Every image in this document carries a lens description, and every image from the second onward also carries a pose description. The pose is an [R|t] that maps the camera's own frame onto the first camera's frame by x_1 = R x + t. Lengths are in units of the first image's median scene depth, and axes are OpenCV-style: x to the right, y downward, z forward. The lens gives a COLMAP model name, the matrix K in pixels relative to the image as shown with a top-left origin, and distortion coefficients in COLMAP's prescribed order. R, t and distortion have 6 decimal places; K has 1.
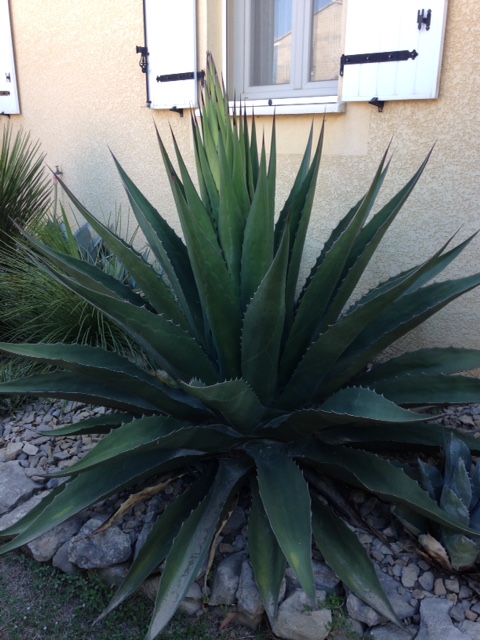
lens RADIAL K [[608.6, 0, 237.8], [0, 608.6, 321.6], [0, 0, 1]] dist [0.104776, 0.000000]
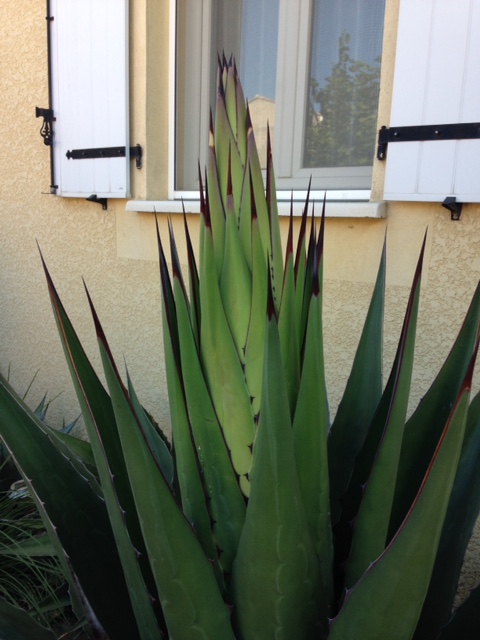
lens RADIAL K [[608.6, 0, 242.2], [0, 608.6, 318.9], [0, 0, 1]] dist [0.104776, 0.000000]
pose [[0.990136, 0.004042, 0.140053, -0.037318], [0.014309, 0.991441, -0.129773, -0.130414], [-0.139379, 0.130496, 0.981603, 0.351970]]
